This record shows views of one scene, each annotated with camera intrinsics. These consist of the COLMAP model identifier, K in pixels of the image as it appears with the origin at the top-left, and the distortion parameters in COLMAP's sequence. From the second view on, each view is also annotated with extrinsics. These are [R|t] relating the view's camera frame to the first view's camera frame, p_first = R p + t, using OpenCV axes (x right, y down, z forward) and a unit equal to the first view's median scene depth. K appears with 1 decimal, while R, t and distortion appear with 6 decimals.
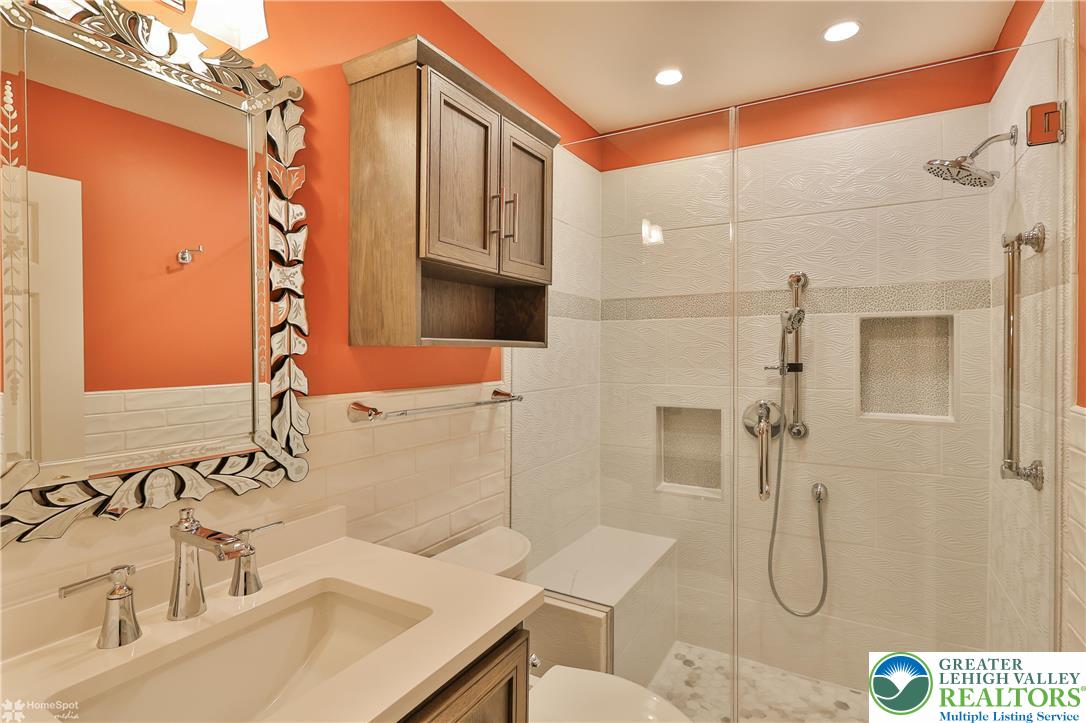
lens RADIAL K [[540.1, 0, 548.9], [0, 540.1, 366.0], [0, 0, 1]] dist [-0.003481, 0.006674]
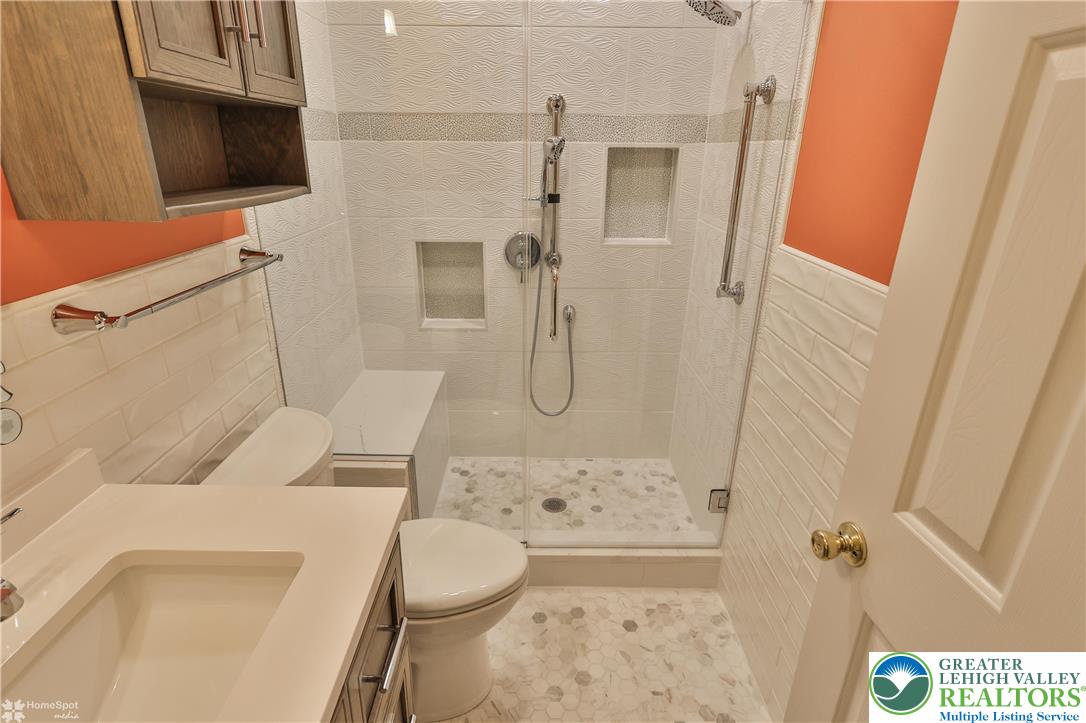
lens RADIAL K [[540.1, 0, 537.5], [0, 540.1, 368.9], [0, 0, 1]] dist [-0.003481, 0.006674]
pose [[0.871096, -0.174827, 0.458942, -0.112173], [0.001751, 0.935593, 0.353077, -0.065232], [-0.491110, -0.306760, 0.815297, 0.093324]]
